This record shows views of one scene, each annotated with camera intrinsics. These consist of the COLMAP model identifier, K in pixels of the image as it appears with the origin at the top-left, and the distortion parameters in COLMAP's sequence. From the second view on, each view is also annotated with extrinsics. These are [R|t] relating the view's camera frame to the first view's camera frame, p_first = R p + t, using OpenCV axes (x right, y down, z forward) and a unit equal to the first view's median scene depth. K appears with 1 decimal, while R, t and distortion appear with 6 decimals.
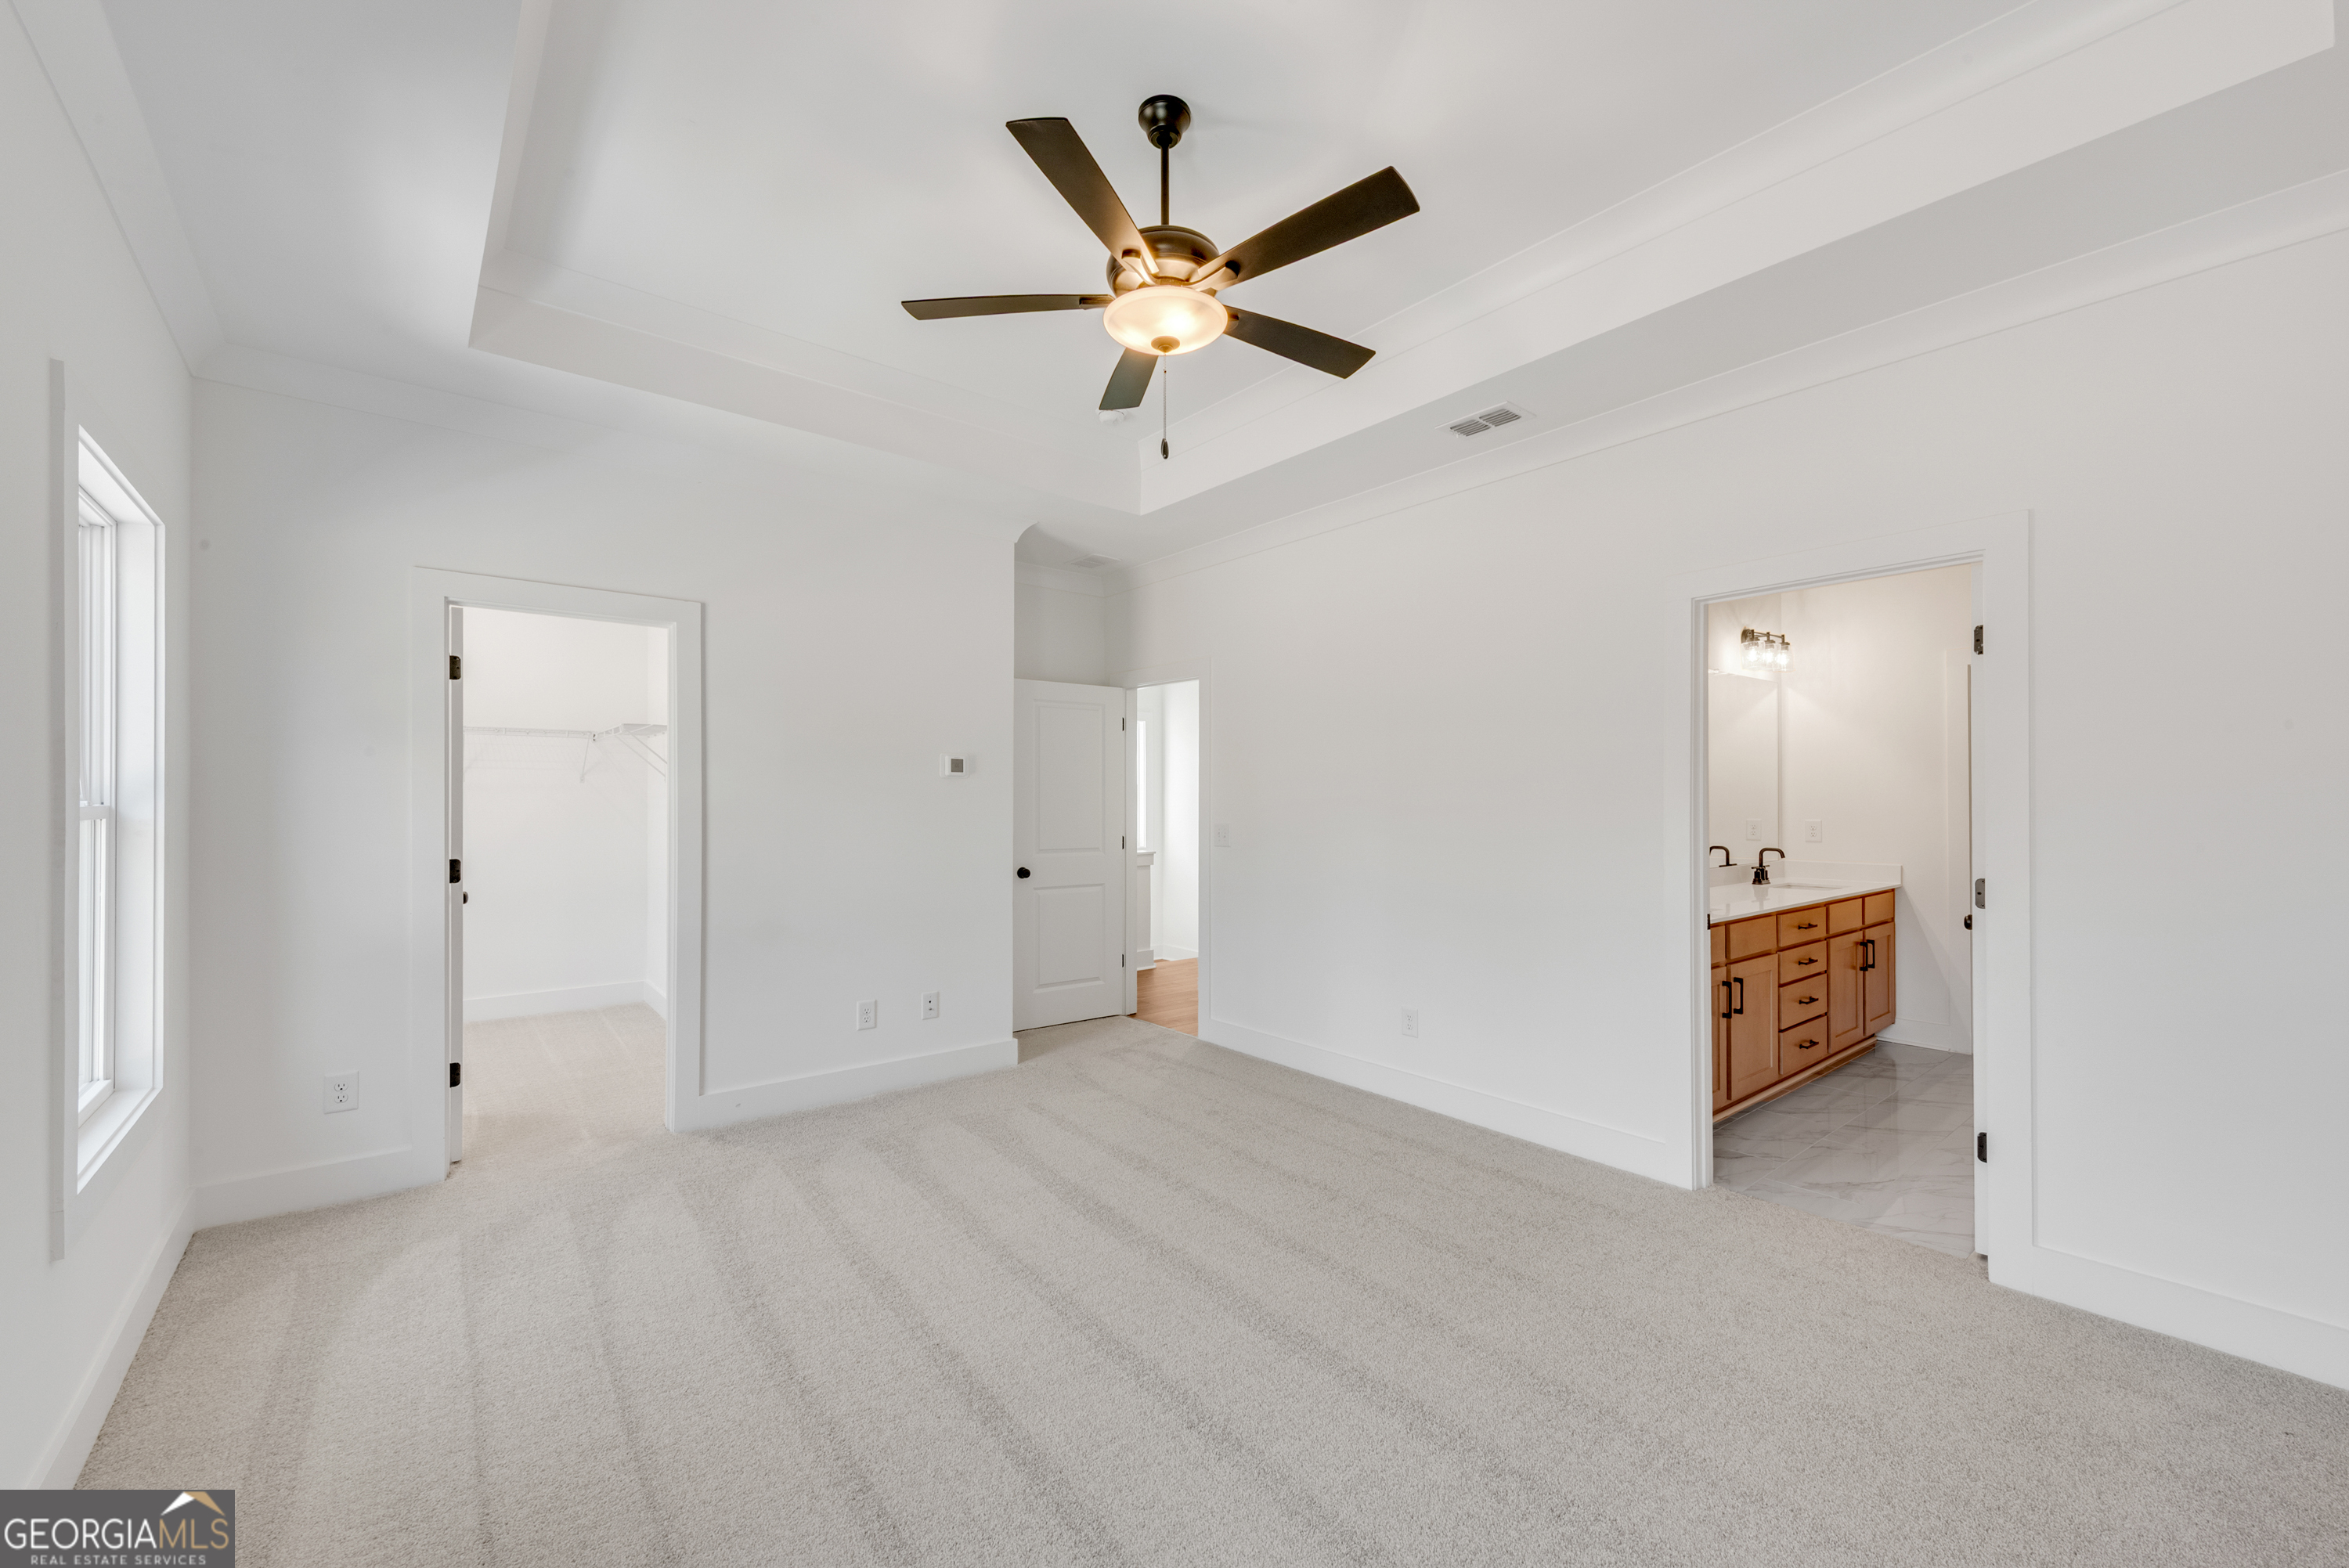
lens RADIAL K [[964.4, 0, 1174.5], [0, 964.4, 784.0], [0, 0, 1]] dist [0.001020, -0.000011]
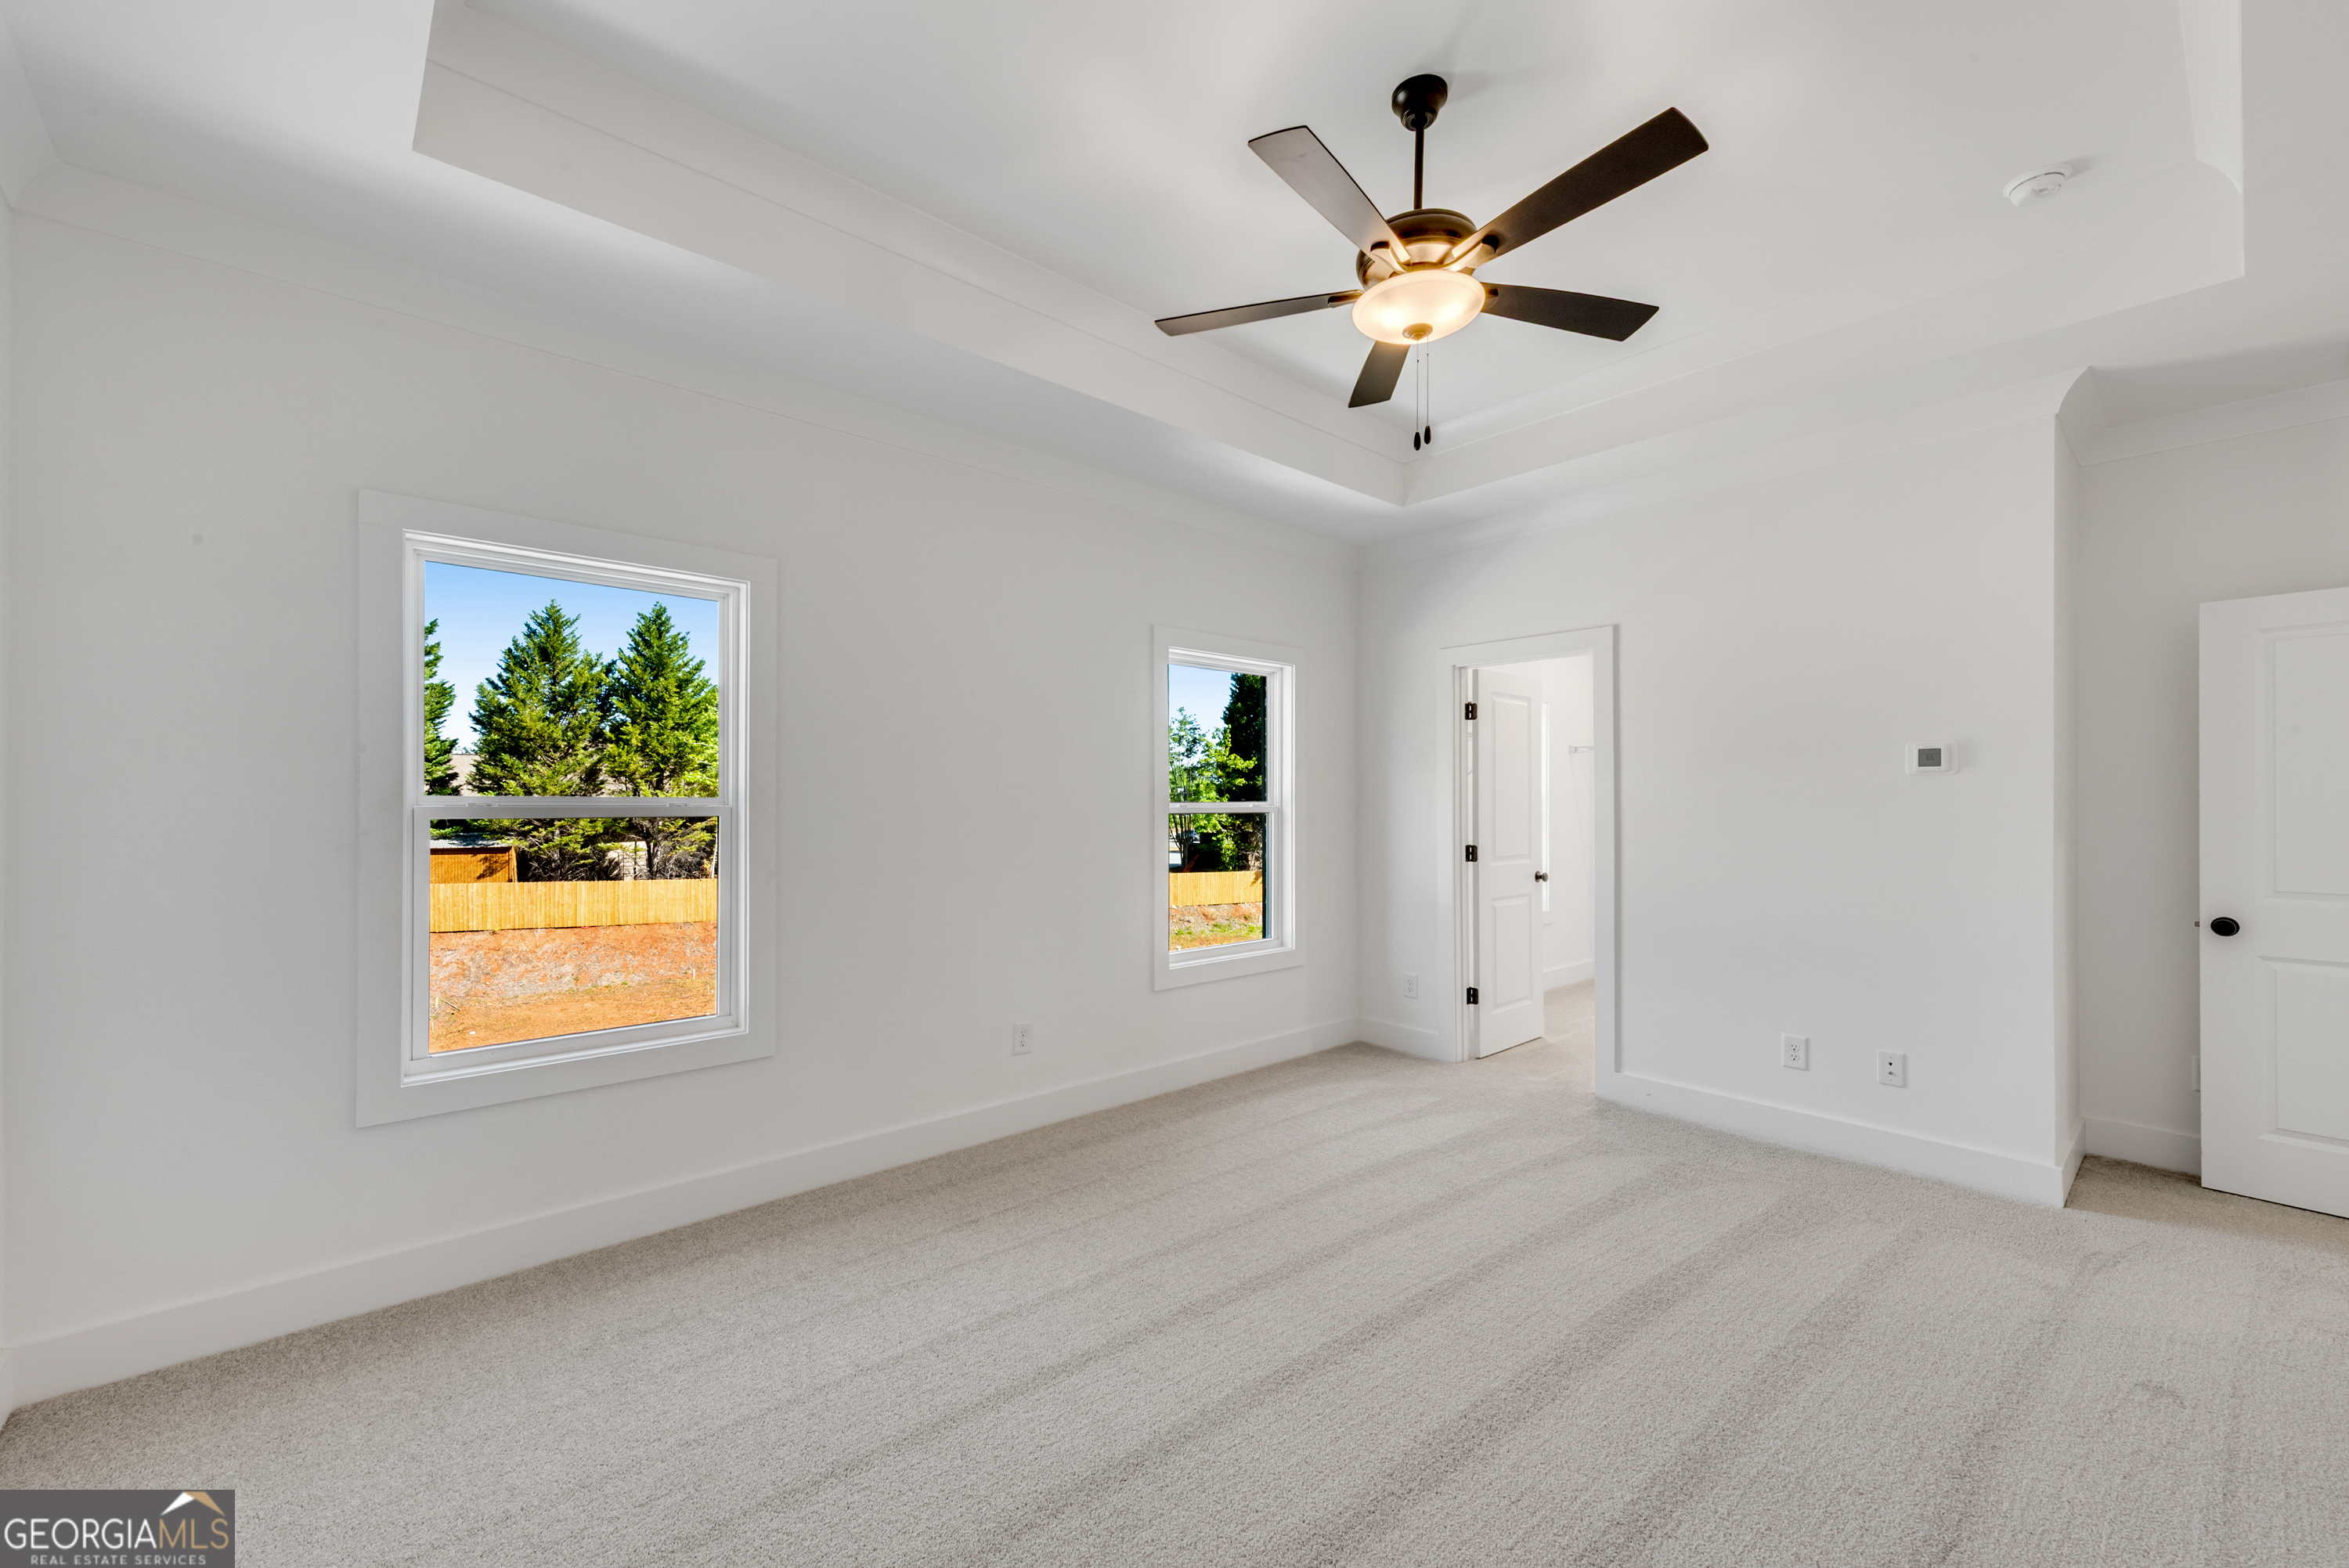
lens RADIAL K [[954.5, 0, 1173.2], [0, 954.5, 795.9], [0, 0, 1]] dist [0.001278, 0.000070]
pose [[0.013573, -0.014896, -0.999797, 0.648251], [0.009539, 0.999845, -0.014768, 0.020627], [0.999862, -0.009337, 0.013713, 0.525544]]
